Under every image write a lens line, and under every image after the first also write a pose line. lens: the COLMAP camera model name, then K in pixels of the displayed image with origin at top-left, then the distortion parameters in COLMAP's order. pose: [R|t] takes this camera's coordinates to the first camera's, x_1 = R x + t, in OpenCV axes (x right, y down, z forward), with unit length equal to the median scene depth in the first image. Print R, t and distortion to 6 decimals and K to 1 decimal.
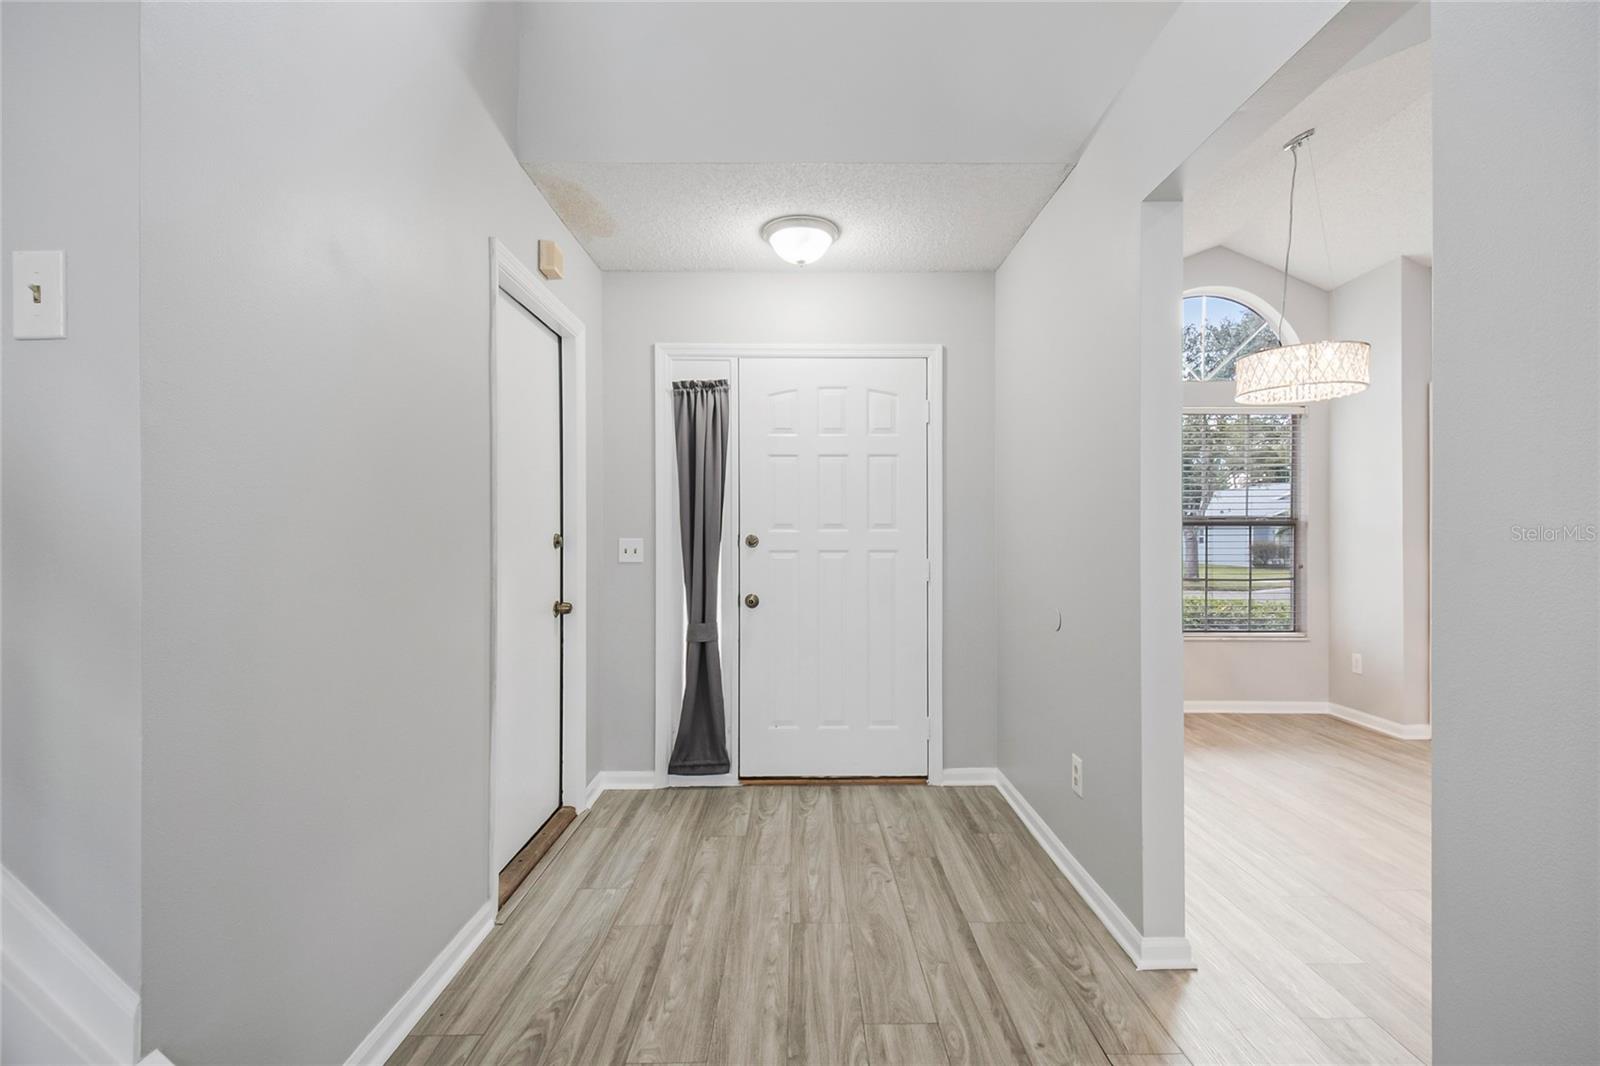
lens RADIAL K [[703.6, 0, 801.5], [0, 703.6, 549.3], [0, 0, 1]] dist [0.015159, -0.017546]
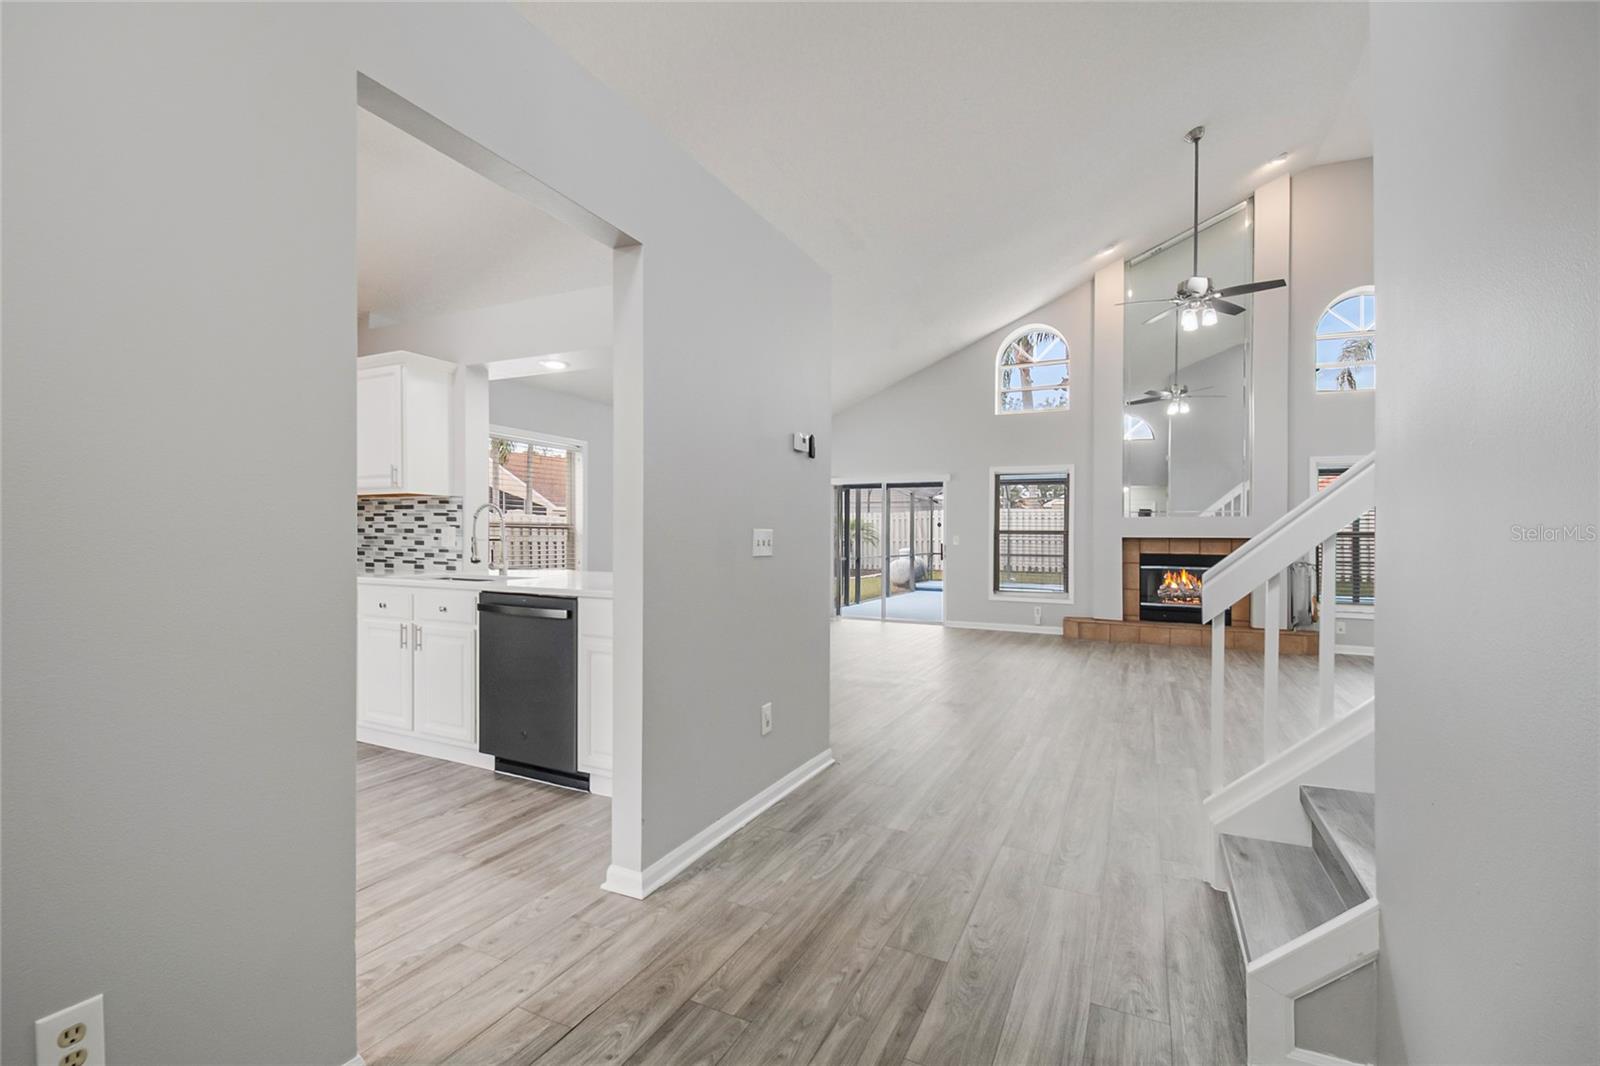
lens RADIAL K [[703.6, 0, 807.1], [0, 703.6, 531.3], [0, 0, 1]] dist [0.015159, -0.017546]
pose [[-0.898107, -0.010781, 0.439645, -0.167199], [-0.009252, 0.999941, 0.005622, -0.010000], [-0.439680, 0.000982, -0.898154, 0.925836]]
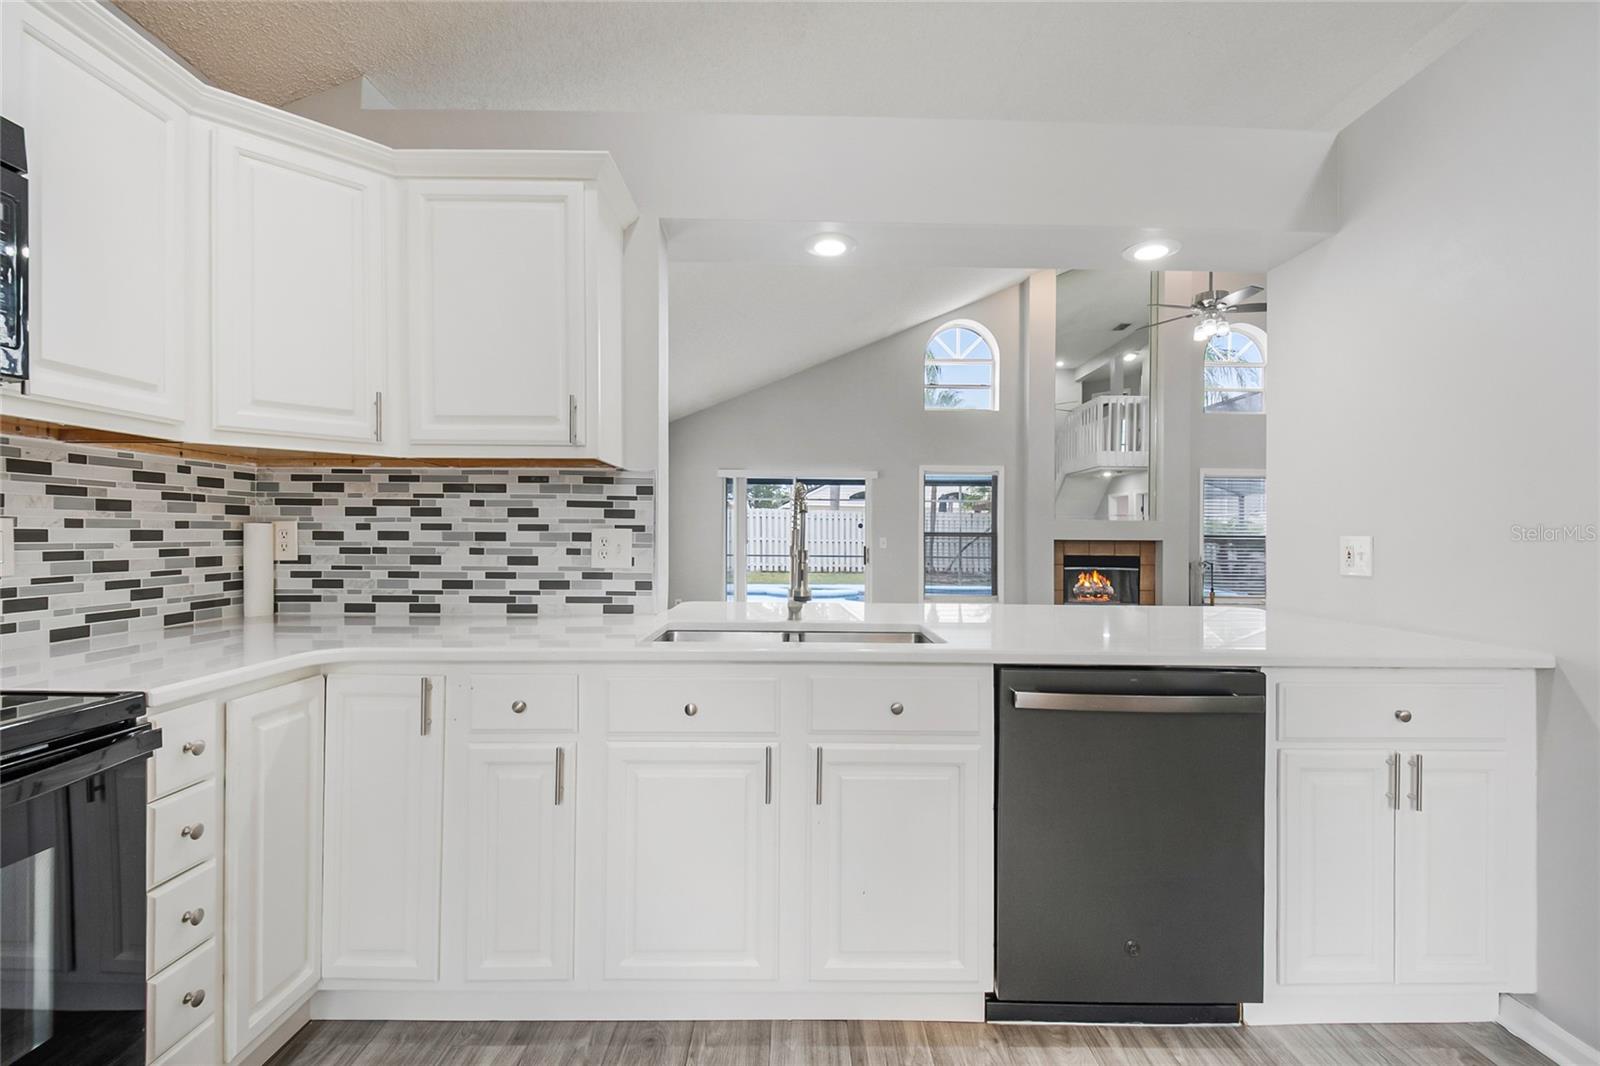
lens RADIAL K [[703.6, 0, 804.5], [0, 703.6, 544.4], [0, 0, 1]] dist [0.015159, -0.017546]
pose [[-0.999835, -0.014238, -0.011305, 0.909436], [-0.014467, 0.999685, 0.020491, -0.006129], [0.011010, 0.020651, -0.999726, 0.691489]]
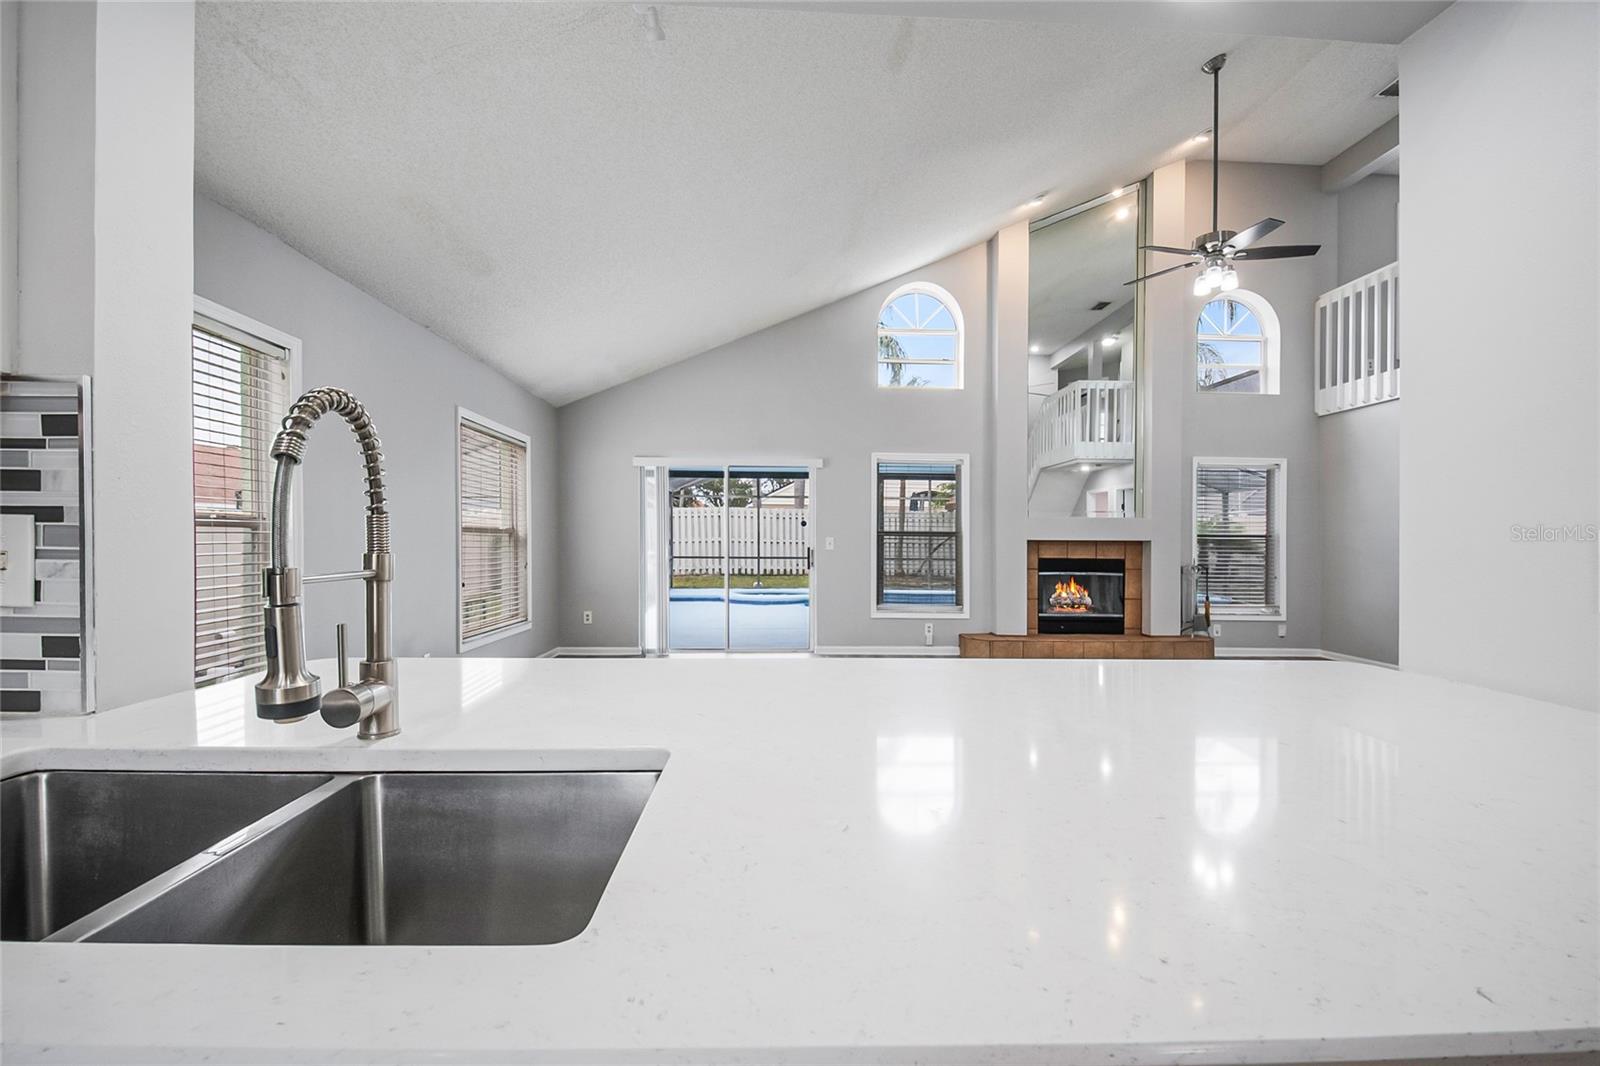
lens RADIAL K [[703.6, 0, 805.7], [0, 703.6, 537.2], [0, 0, 1]] dist [0.015159, -0.017546]
pose [[-0.999002, -0.013801, -0.042484, 0.751598], [-0.014204, 0.999857, 0.009197, -0.002506], [0.042351, 0.009791, -0.999055, 0.294296]]
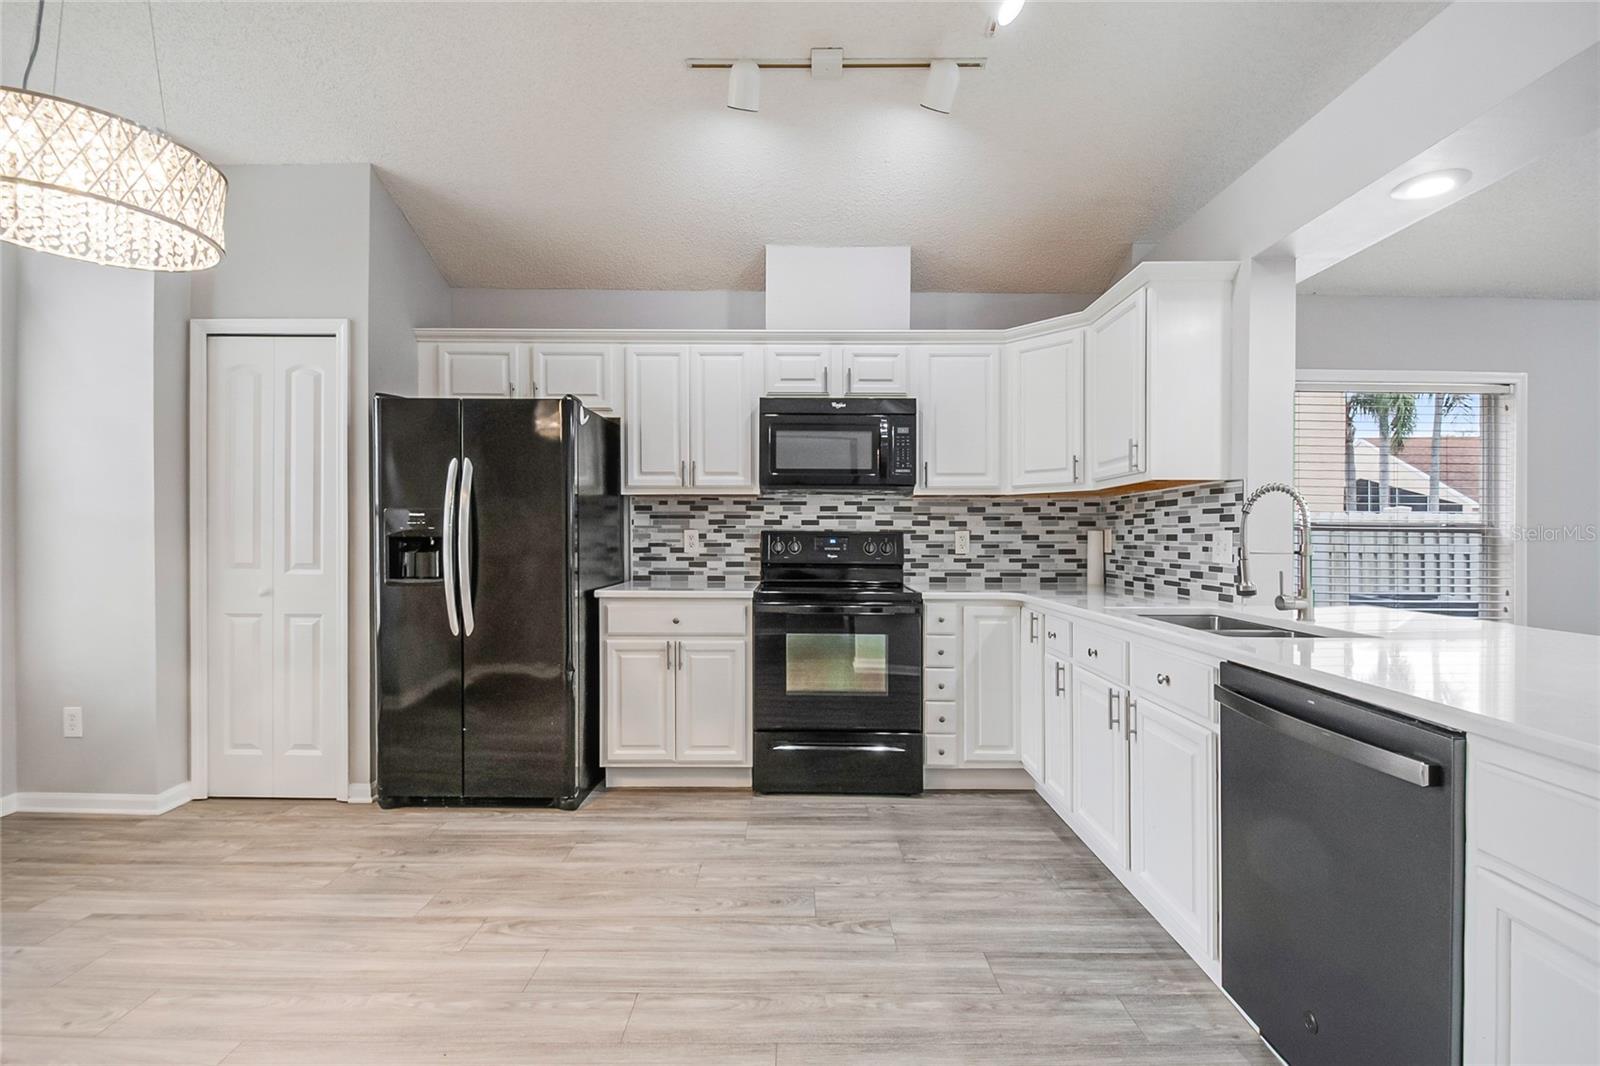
lens RADIAL K [[703.6, 0, 806.9], [0, 703.6, 543.5], [0, 0, 1]] dist [0.015159, -0.017546]
pose [[-0.002865, -0.015468, 0.999876, 0.229110], [0.005813, 0.999863, 0.015485, -0.004979], [-0.999979, 0.005857, -0.002774, 0.488786]]
